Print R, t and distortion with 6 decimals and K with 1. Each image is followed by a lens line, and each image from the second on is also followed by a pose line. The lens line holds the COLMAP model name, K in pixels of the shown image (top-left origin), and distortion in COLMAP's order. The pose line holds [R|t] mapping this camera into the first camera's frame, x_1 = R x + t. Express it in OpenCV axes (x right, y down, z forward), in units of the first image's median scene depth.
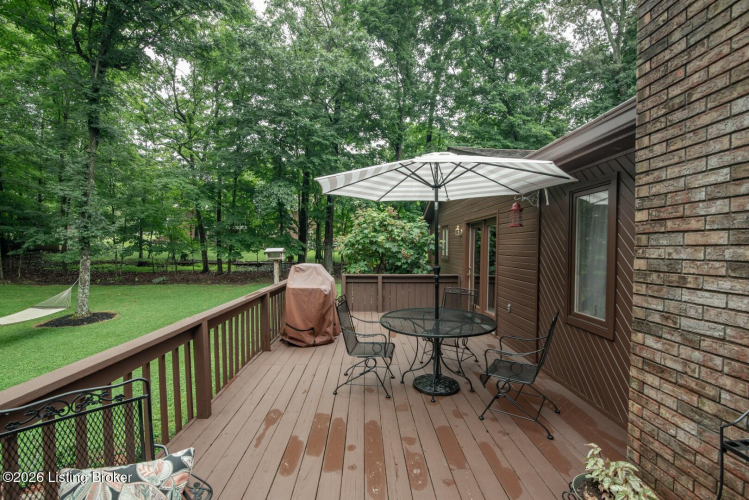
lens RADIAL K [[341.7, 0, 374.0], [0, 341.7, 258.4], [0, 0, 1]] dist [-0.014470, 0.000912]
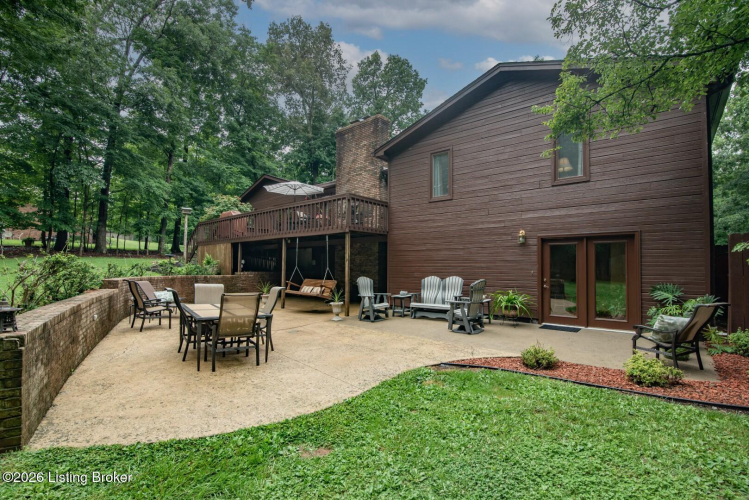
lens RADIAL K [[341.7, 0, 374.0], [0, 341.7, 258.4], [0, 0, 1]] dist [-0.014470, 0.000912]
pose [[0.671058, 0.020836, 0.741112, -1.668735], [0.017839, 0.998862, -0.044236, 0.619016], [-0.741190, 0.042906, 0.669923, -1.826612]]
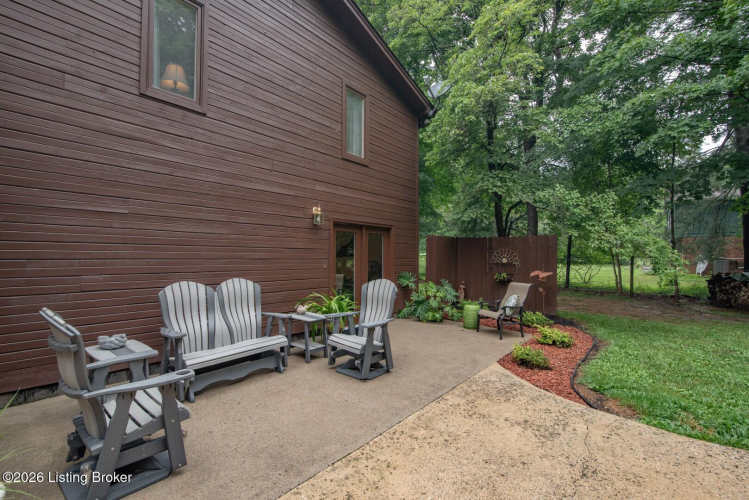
lens RADIAL K [[341.7, 0, 374.0], [0, 341.7, 258.4], [0, 0, 1]] dist [-0.014470, 0.000912]
pose [[-0.751105, -0.014200, 0.660030, -0.858648], [0.008931, 0.999459, 0.031665, 0.562595], [-0.660122, 0.029678, -0.750572, -0.448289]]
